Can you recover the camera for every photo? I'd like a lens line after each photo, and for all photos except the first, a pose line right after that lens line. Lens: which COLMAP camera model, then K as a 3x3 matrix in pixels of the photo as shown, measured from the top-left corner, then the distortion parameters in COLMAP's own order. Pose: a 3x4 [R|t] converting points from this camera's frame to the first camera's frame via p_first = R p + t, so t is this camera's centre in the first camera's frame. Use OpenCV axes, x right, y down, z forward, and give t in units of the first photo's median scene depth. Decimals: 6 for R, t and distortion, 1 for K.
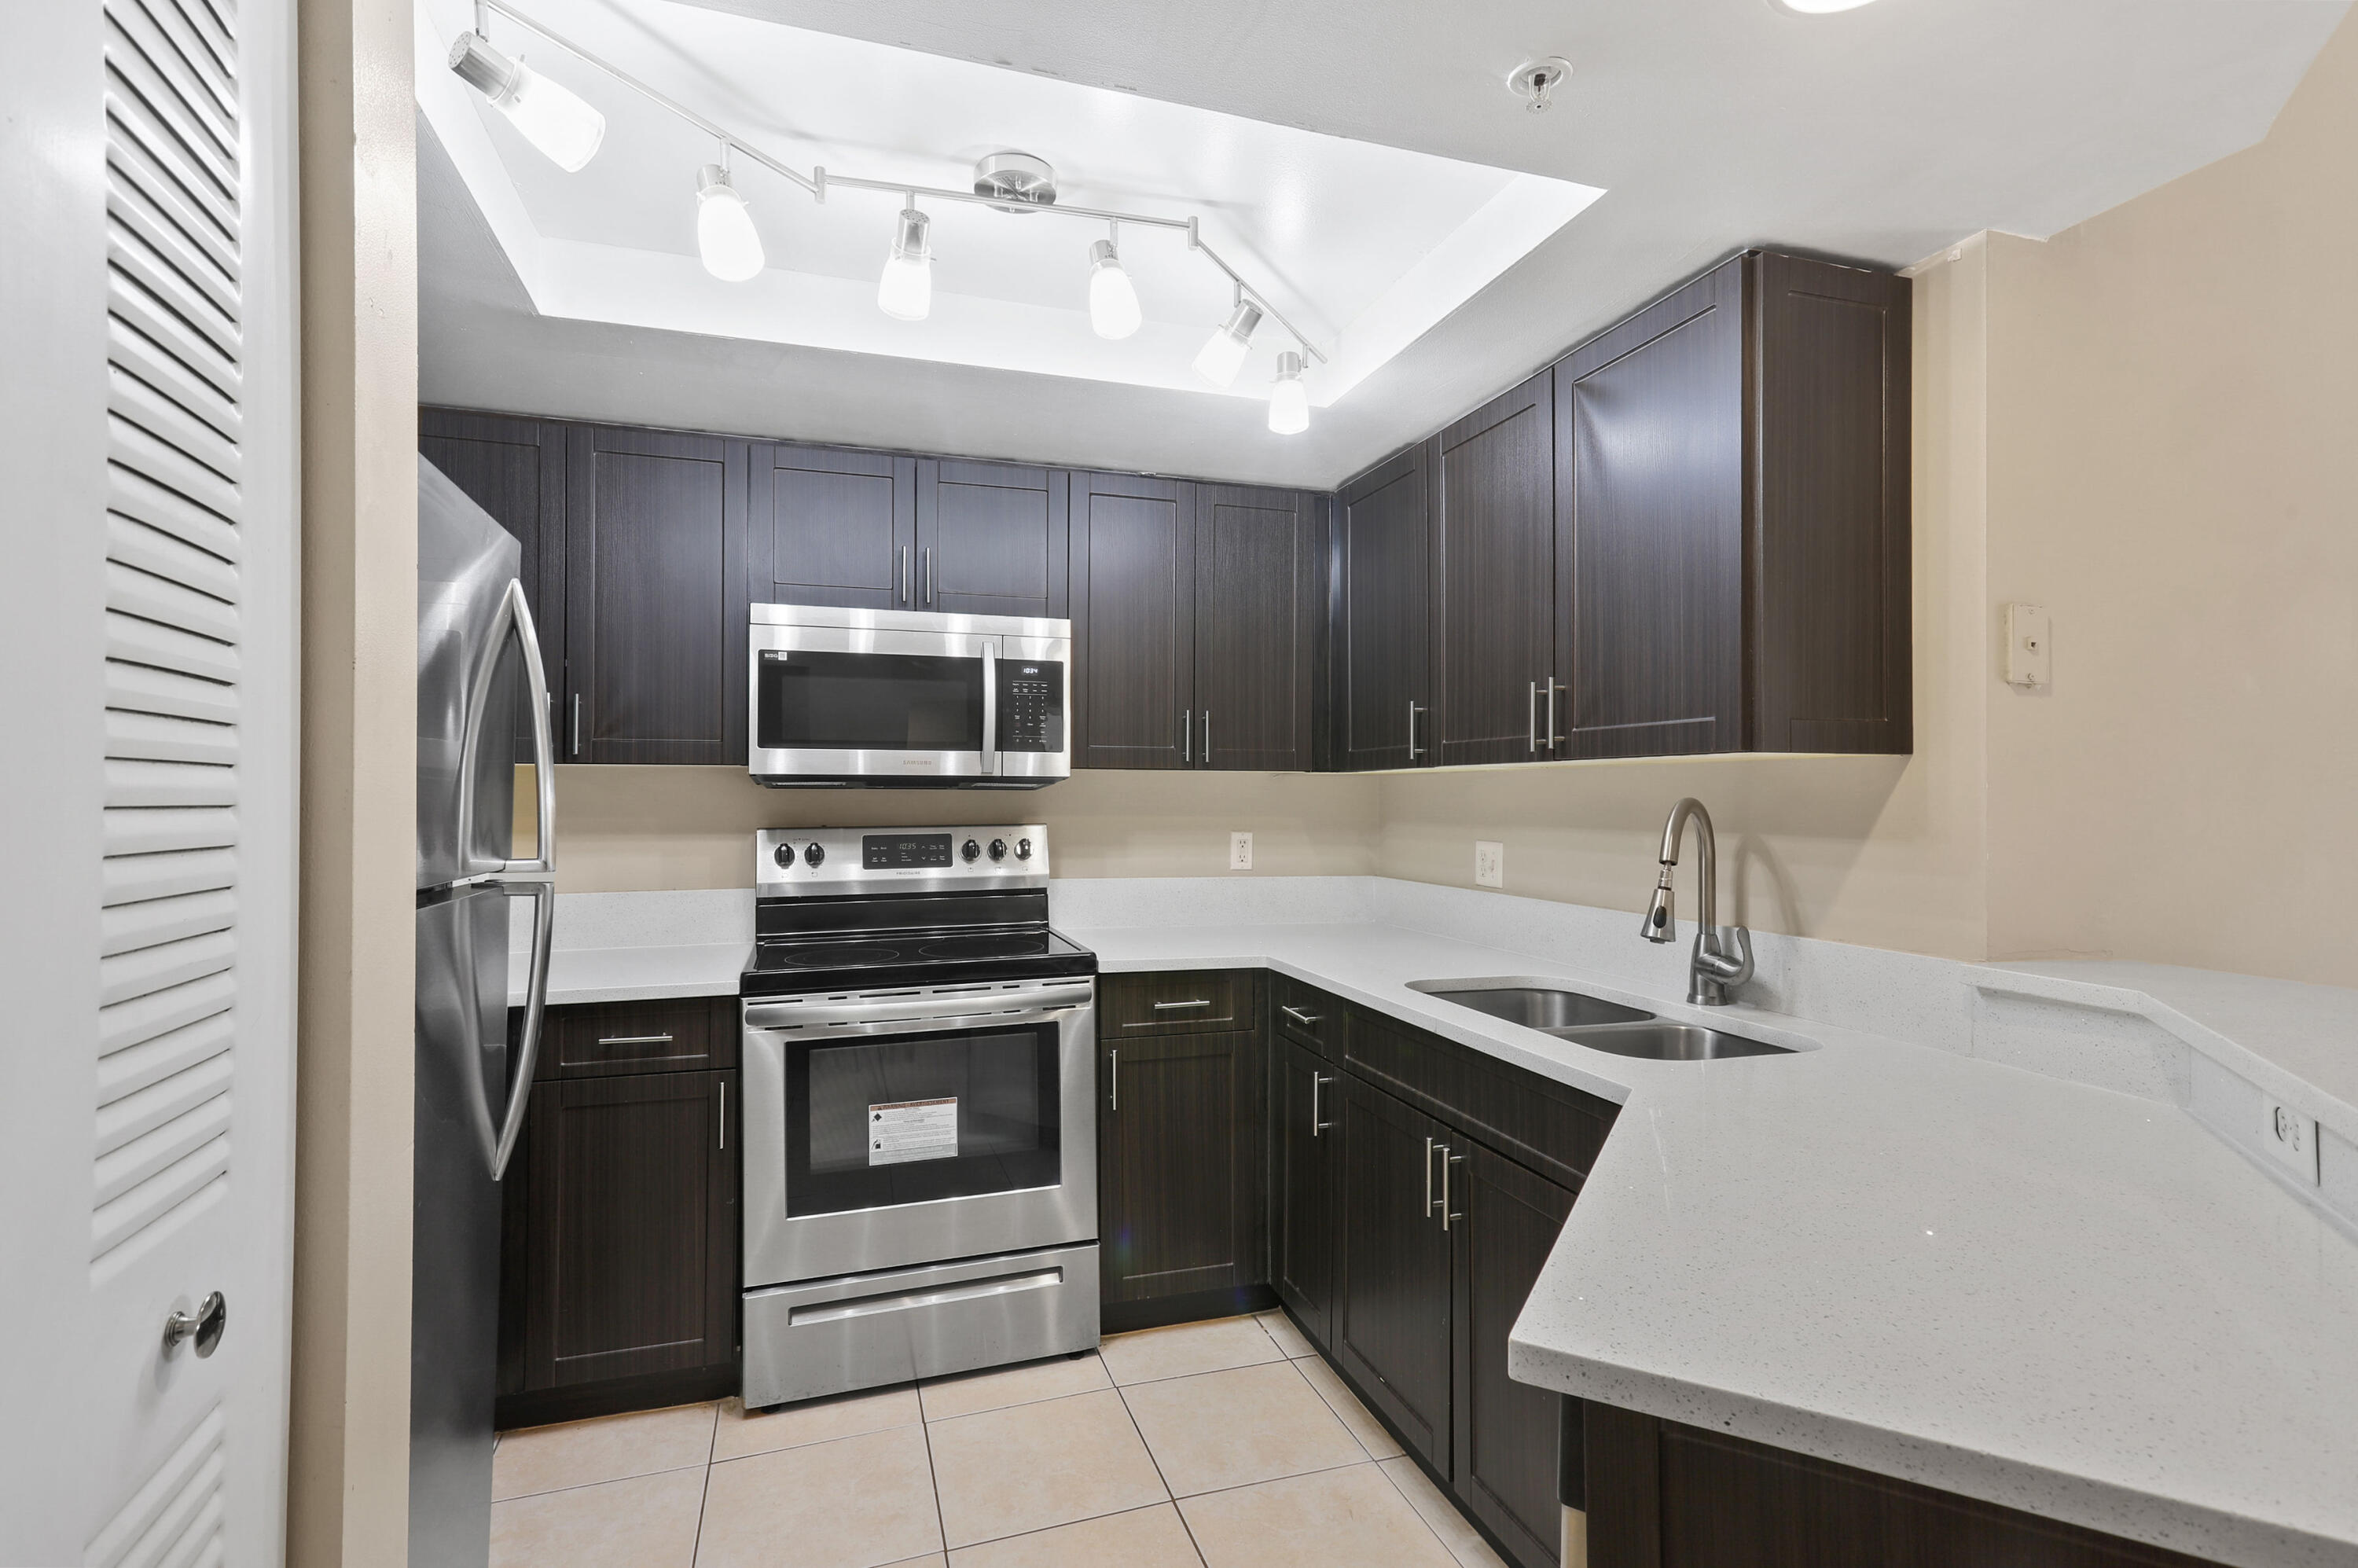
lens RADIAL K [[1135.8, 0, 1186.8], [0, 1135.8, 796.0], [0, 0, 1]] dist [-0.000680, 0.000003]
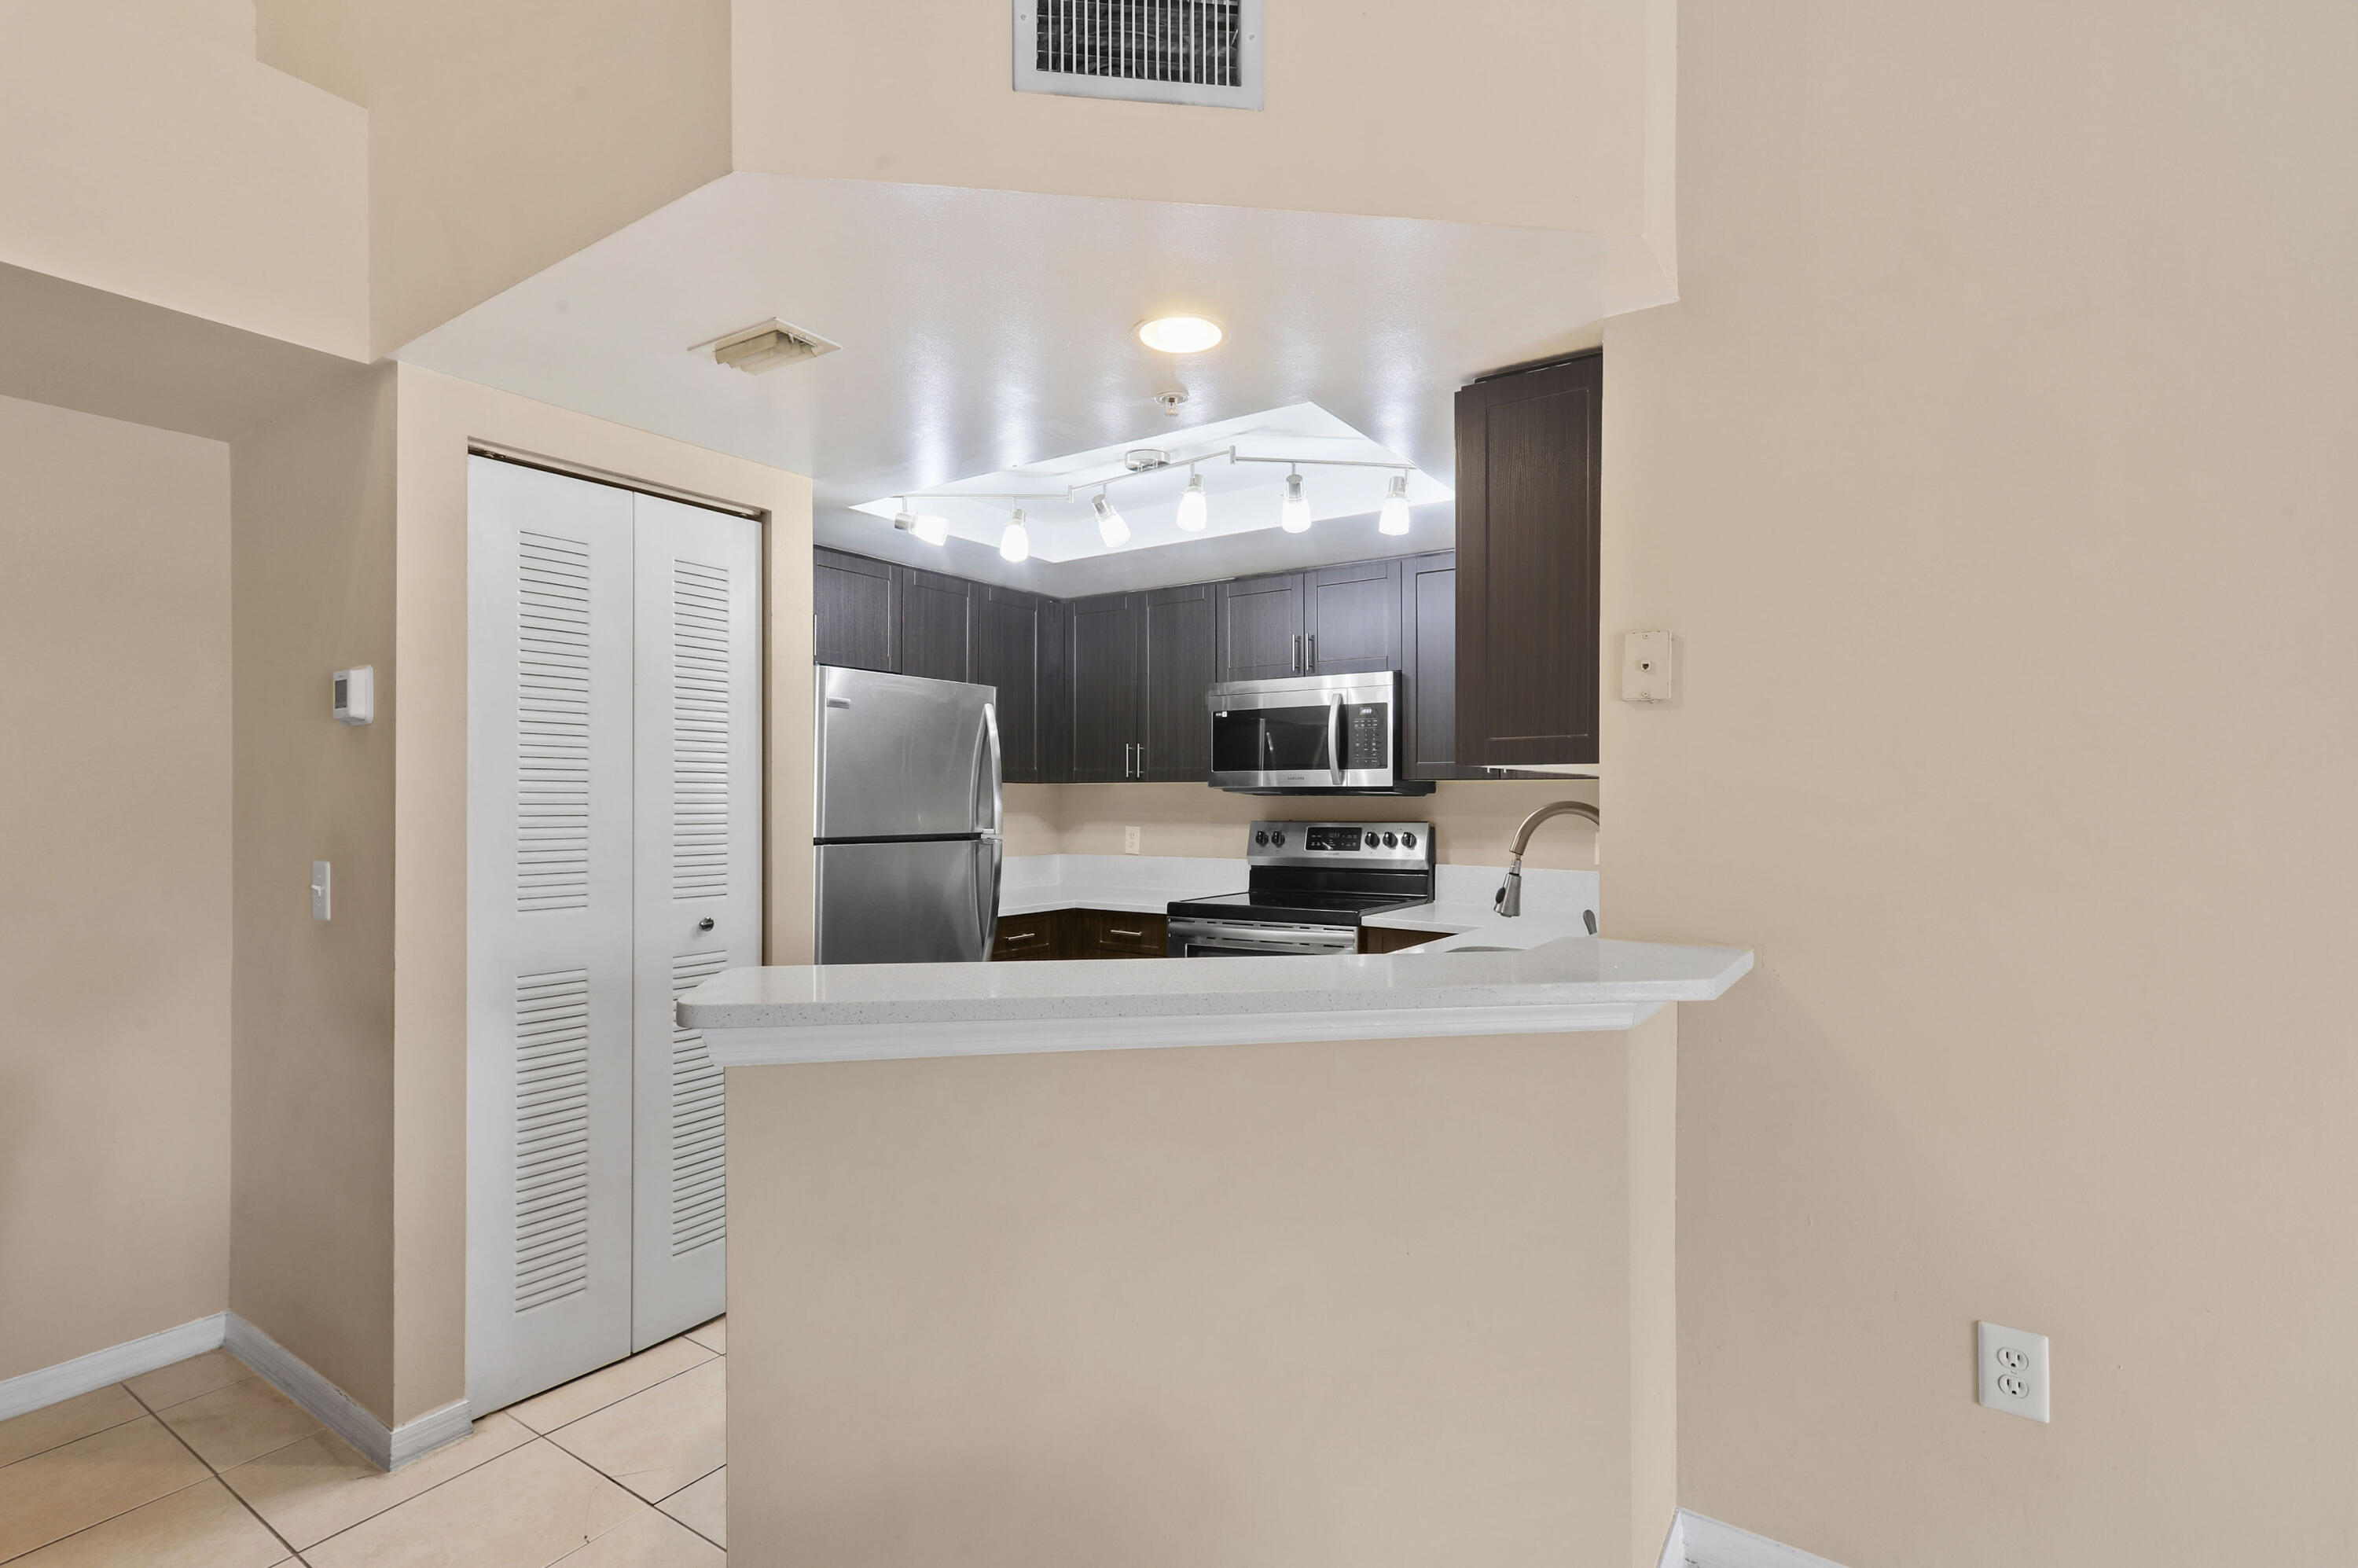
lens RADIAL K [[1110.6, 0, 1179.0], [0, 1110.6, 784.0], [0, 0, 1]] dist [-0.015840, -0.000033]
pose [[0.603949, -0.012874, -0.796919, 0.831772], [0.002877, 0.999898, -0.013972, -0.002047], [0.797018, 0.006146, 0.603924, -0.009340]]
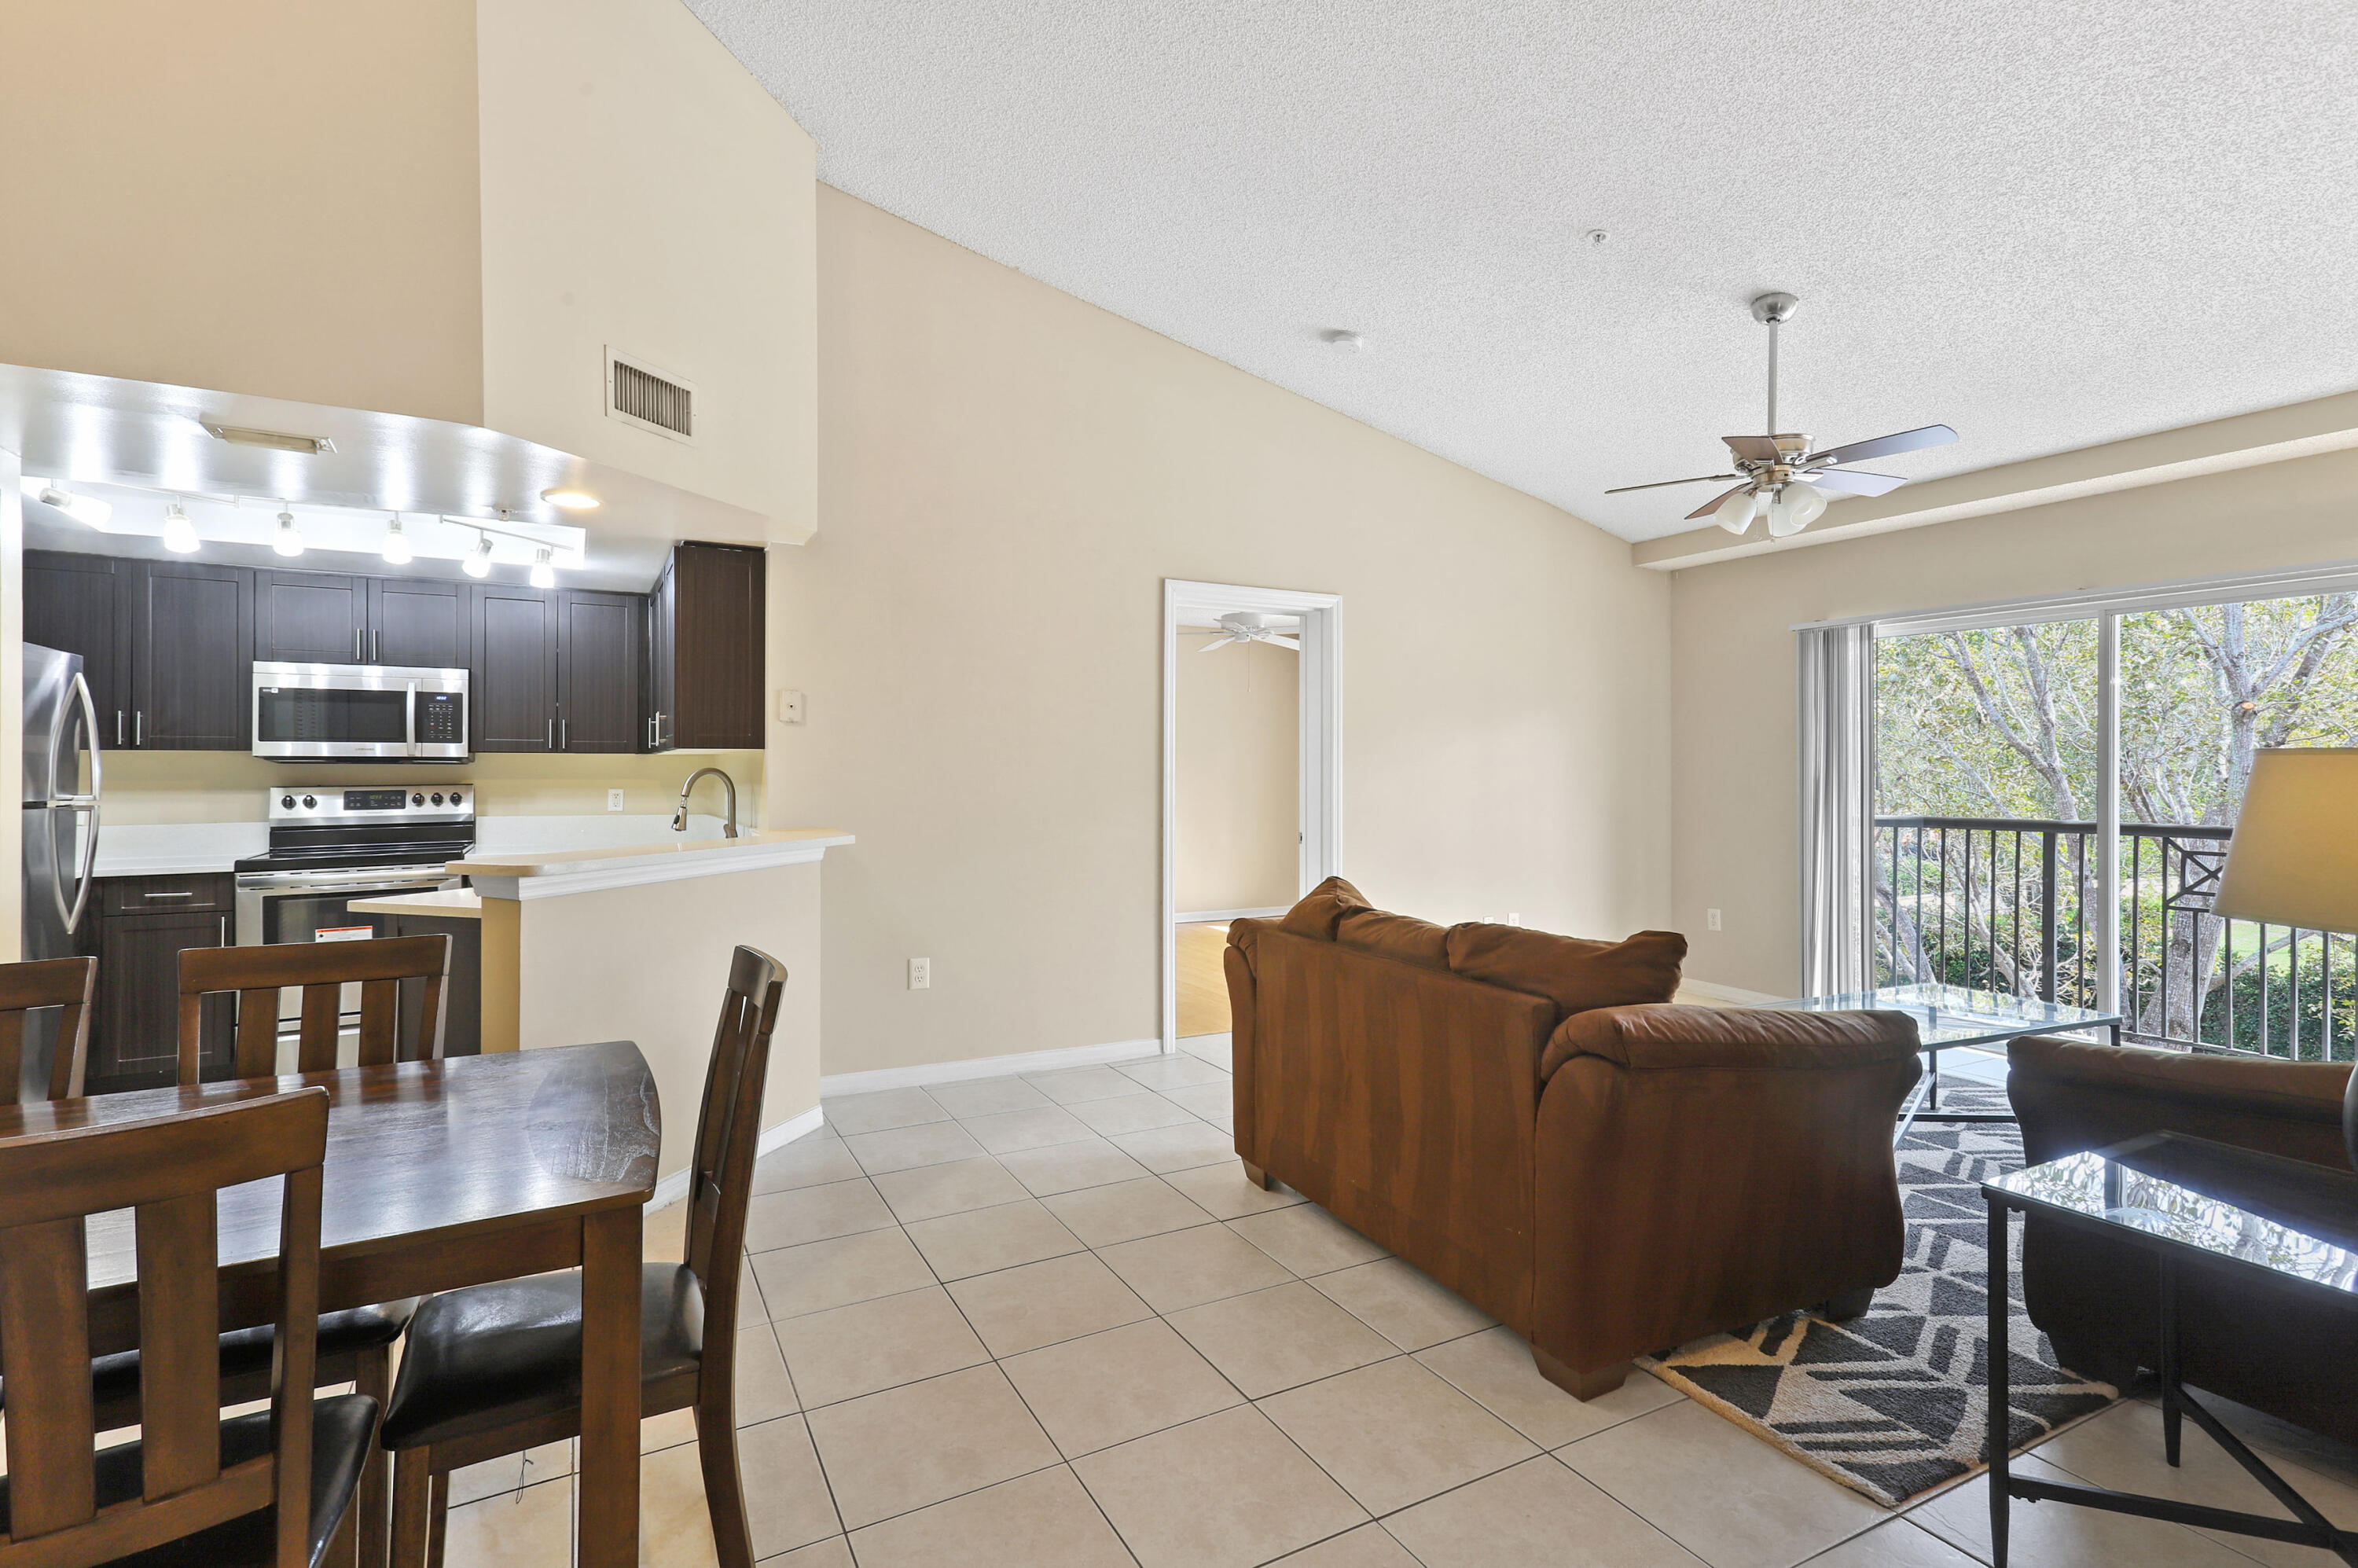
lens RADIAL K [[1137.0, 0, 1189.5], [0, 1137.0, 767.8], [0, 0, 1]] dist [0.016895, -0.000106]
pose [[0.984281, -0.001912, 0.176598, 0.726605], [0.001925, 0.999998, 0.000094, 0.002534], [-0.176598, 0.000248, 0.984283, -1.020820]]
